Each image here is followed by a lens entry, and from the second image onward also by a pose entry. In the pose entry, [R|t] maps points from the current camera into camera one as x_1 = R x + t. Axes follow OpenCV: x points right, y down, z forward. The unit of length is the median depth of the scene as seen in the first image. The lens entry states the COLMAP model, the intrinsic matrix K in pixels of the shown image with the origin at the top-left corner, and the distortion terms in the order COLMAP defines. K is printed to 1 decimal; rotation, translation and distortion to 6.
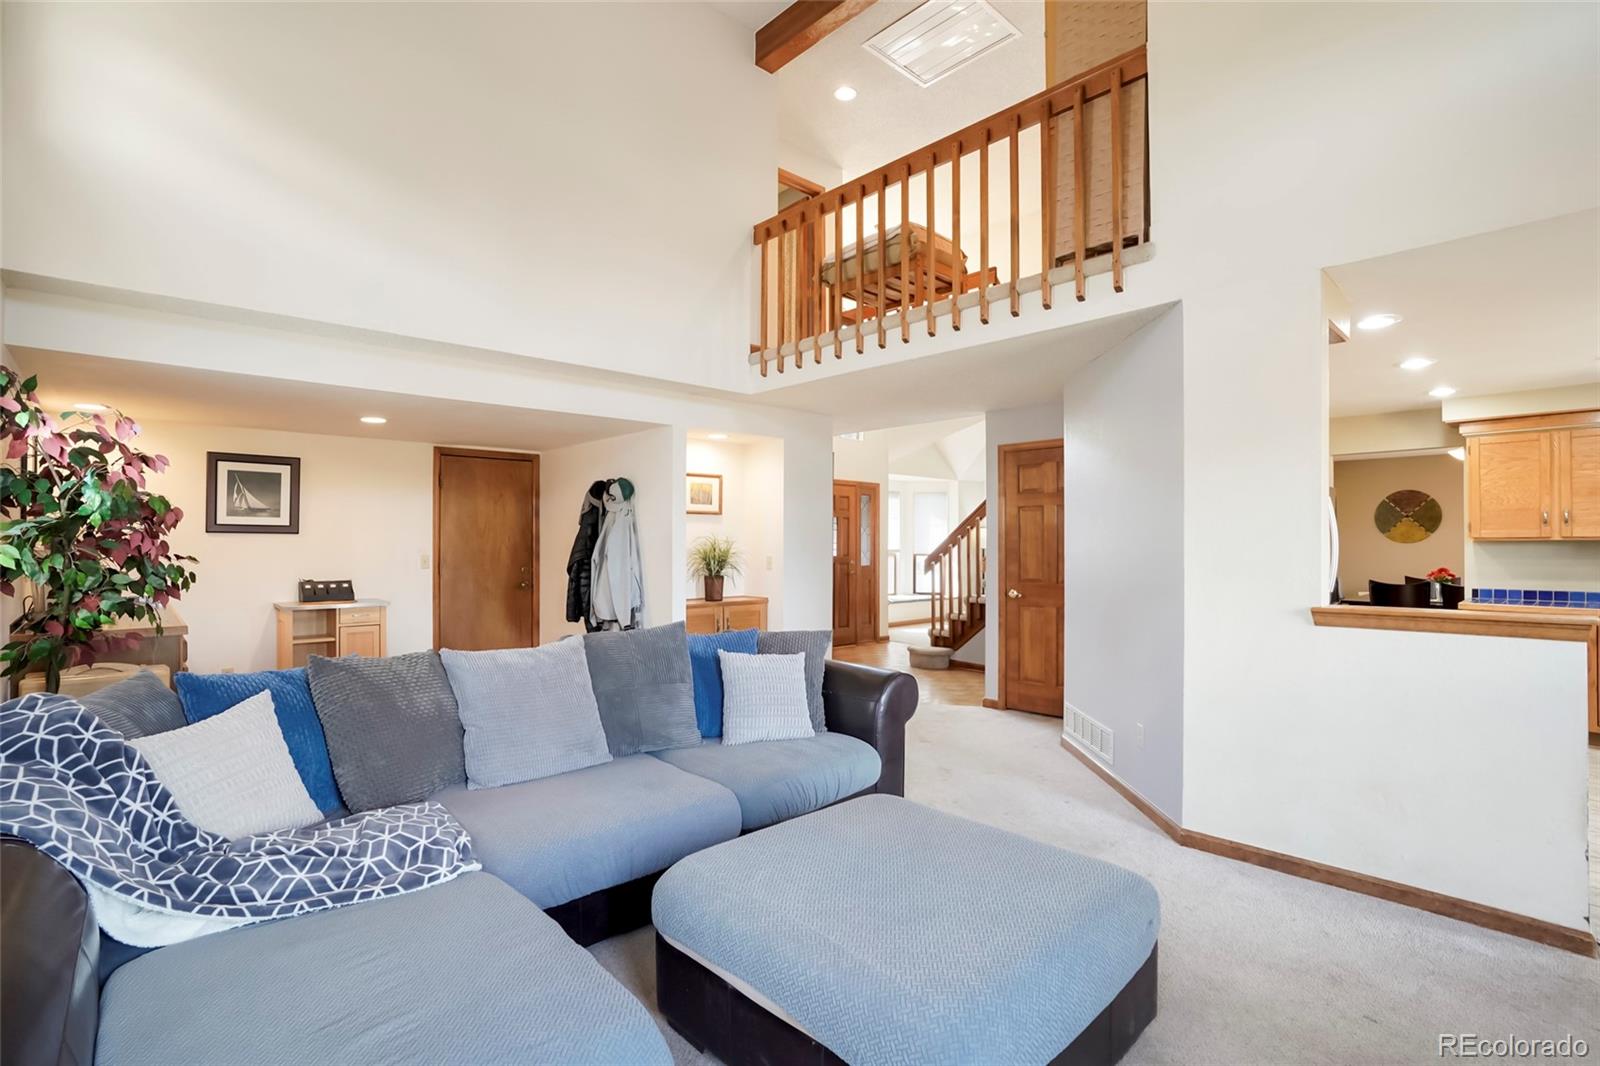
lens RADIAL K [[751.0, 0, 788.2], [0, 751.0, 544.7], [0, 0, 1]] dist [-0.037559, 0.014408]
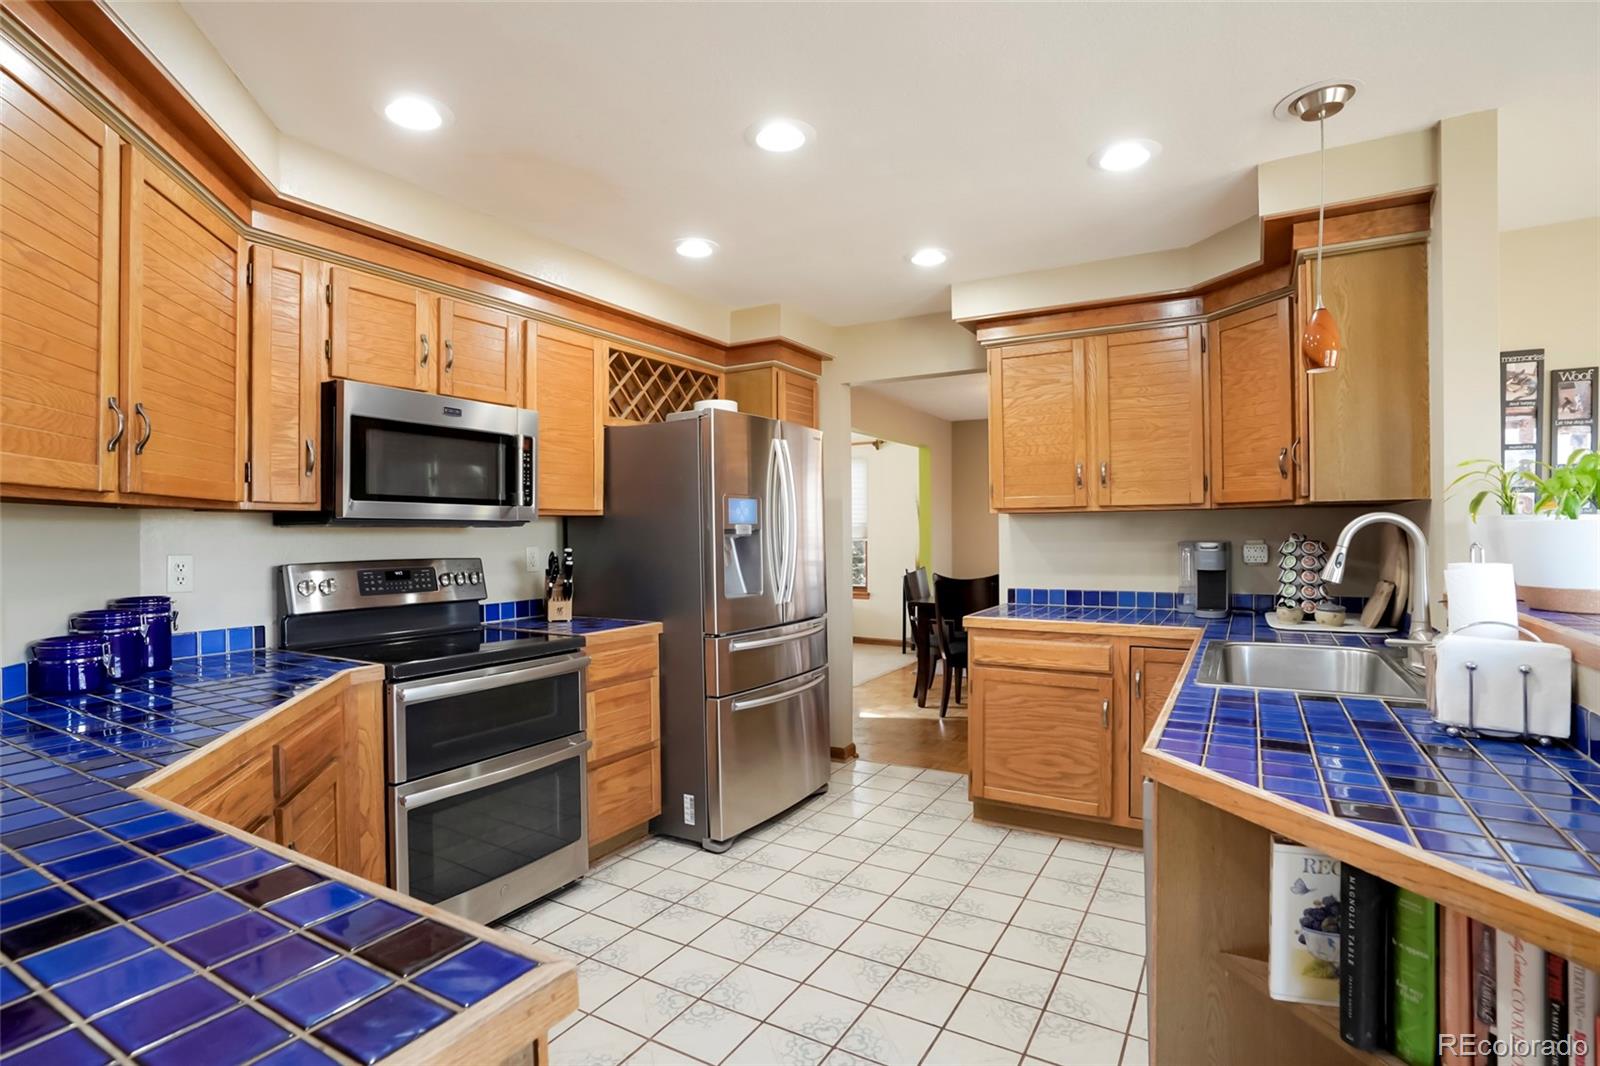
lens RADIAL K [[803.5, 0, 800.4], [0, 803.5, 533.9], [0, 0, 1]] dist [-0.039022, 0.016988]
pose [[0.955875, -0.001342, 0.293769, 0.578533], [0.000625, 0.999997, 0.002532, 0.010650], [-0.293772, -0.002237, 0.955873, 0.400359]]
